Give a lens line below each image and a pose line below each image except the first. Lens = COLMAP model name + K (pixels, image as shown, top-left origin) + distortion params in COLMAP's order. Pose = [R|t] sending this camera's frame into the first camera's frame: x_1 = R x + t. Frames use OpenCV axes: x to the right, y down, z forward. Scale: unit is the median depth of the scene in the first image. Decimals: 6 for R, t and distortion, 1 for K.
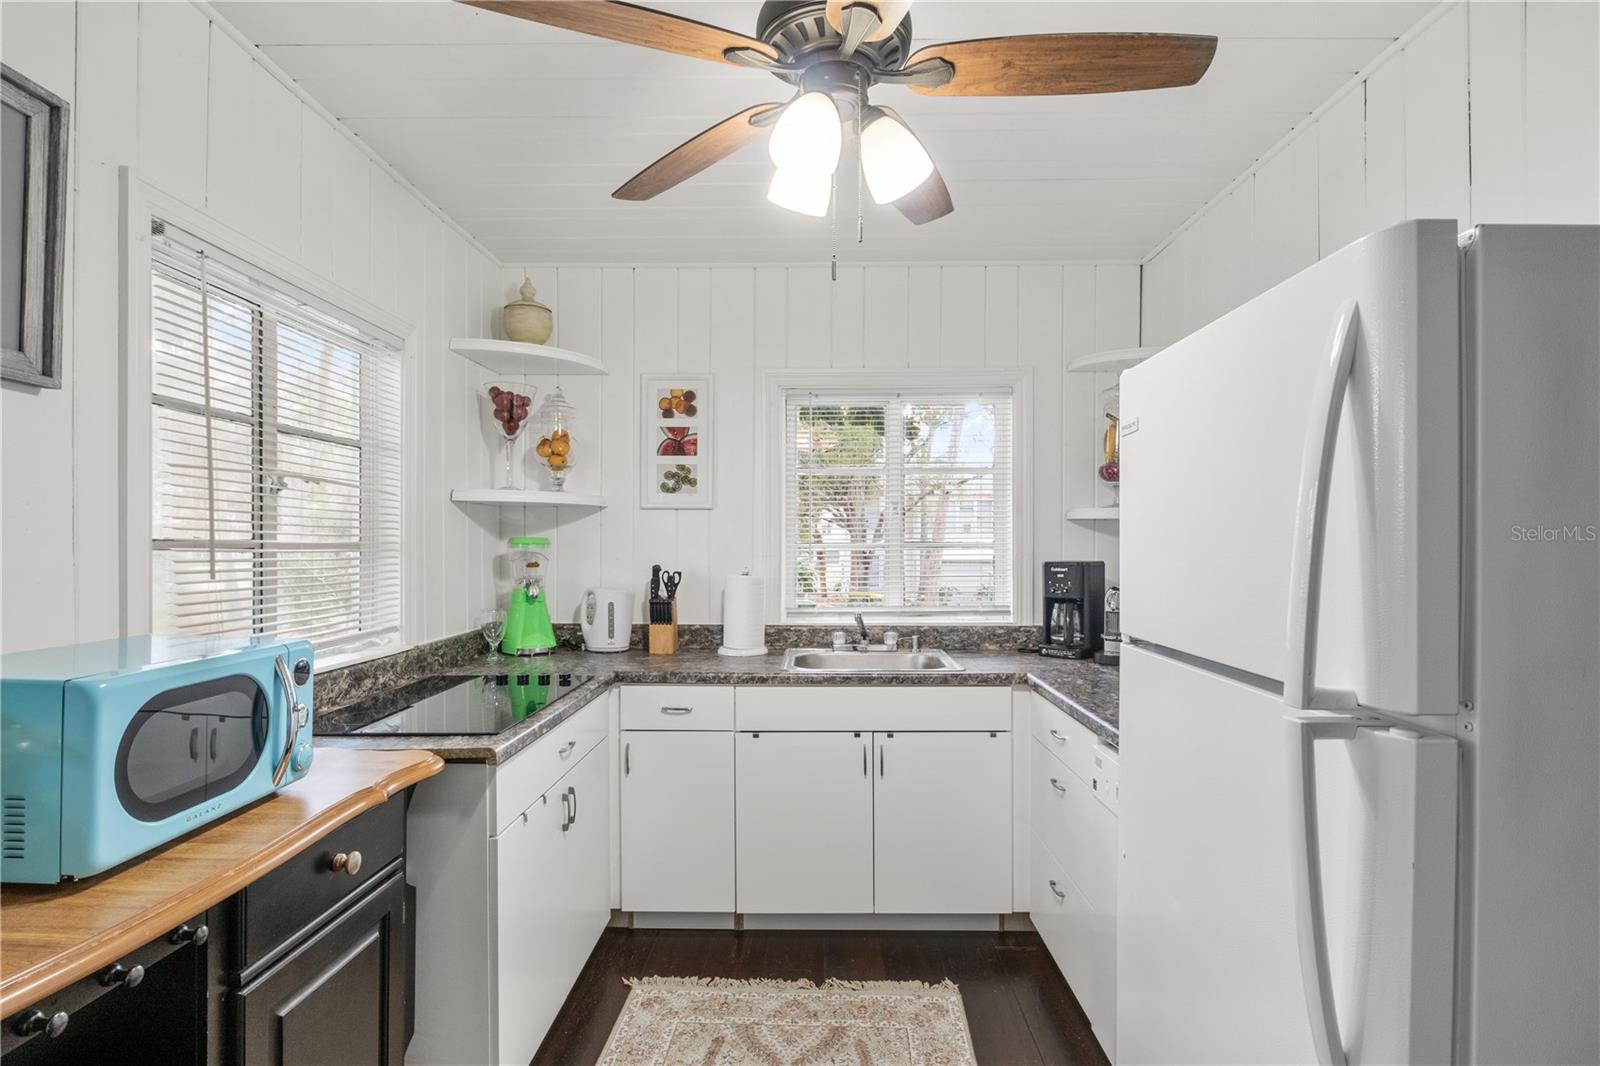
lens RADIAL K [[797.9, 0, 802.7], [0, 797.9, 535.3], [0, 0, 1]] dist [-0.011289, 0.001579]
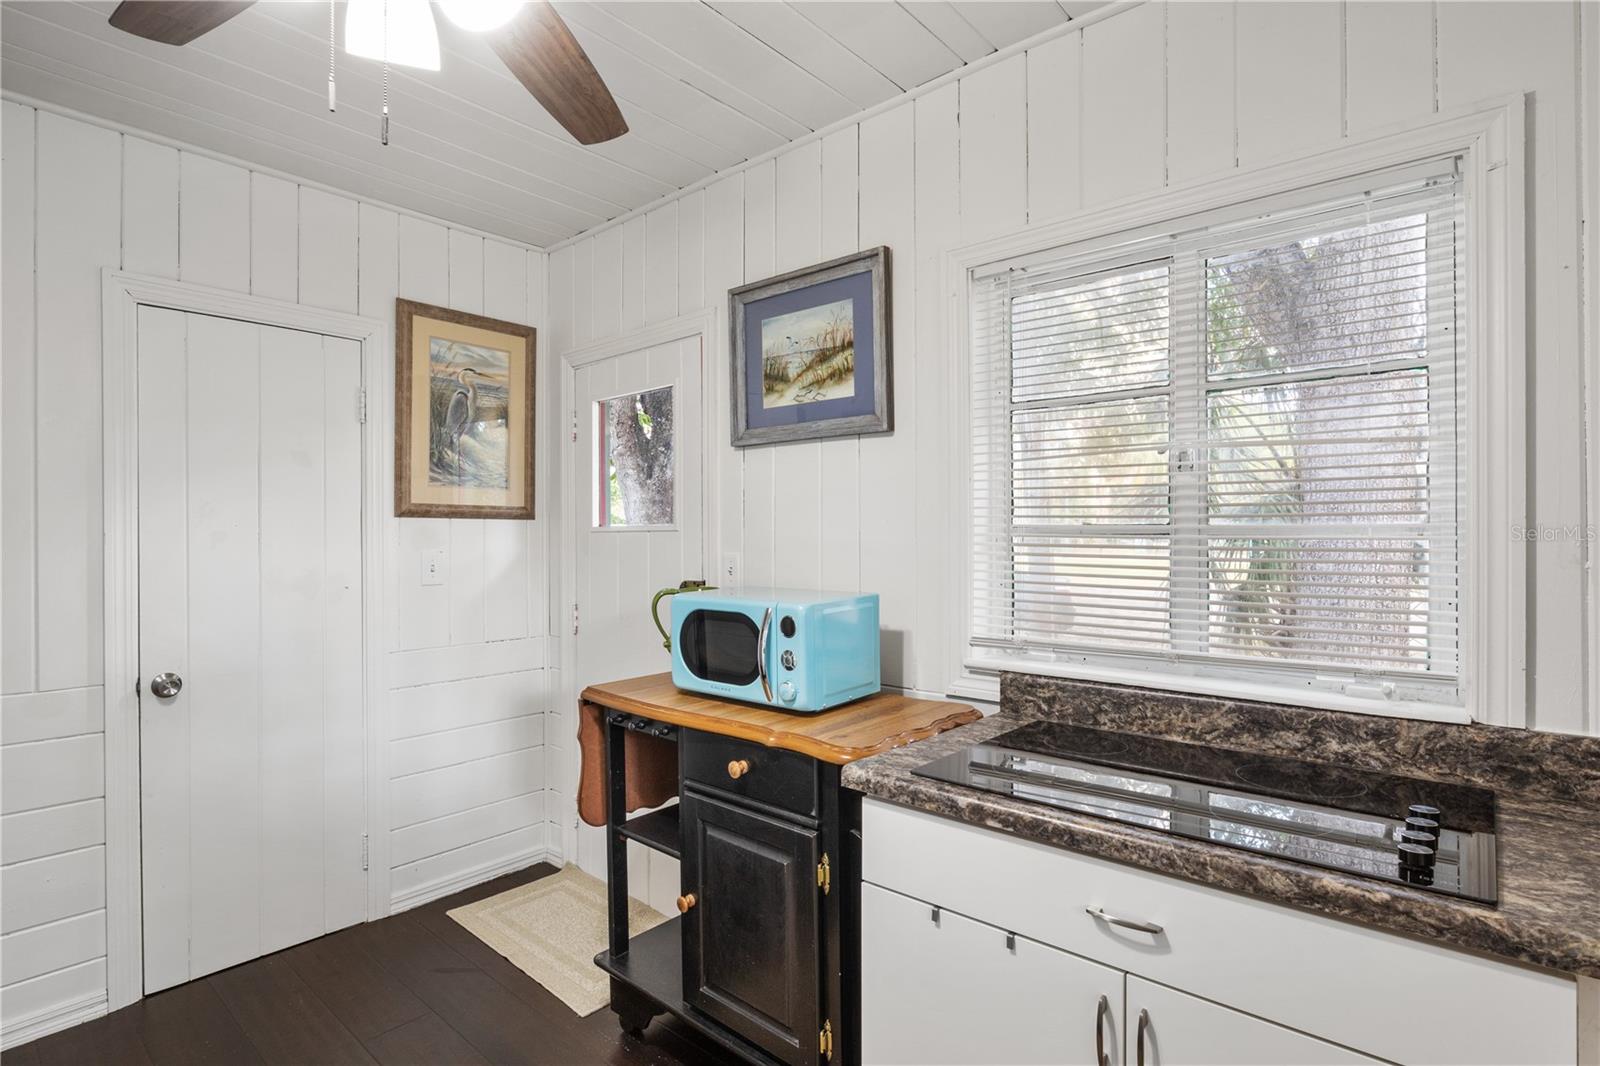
lens RADIAL K [[797.9, 0, 800.0], [0, 797.9, 532.7], [0, 0, 1]] dist [-0.011289, 0.001579]
pose [[-0.635186, 0.001896, -0.772357, 0.221001], [0.009750, 0.999937, -0.005564, 0.013963], [0.772298, -0.011064, -0.635164, 1.090290]]
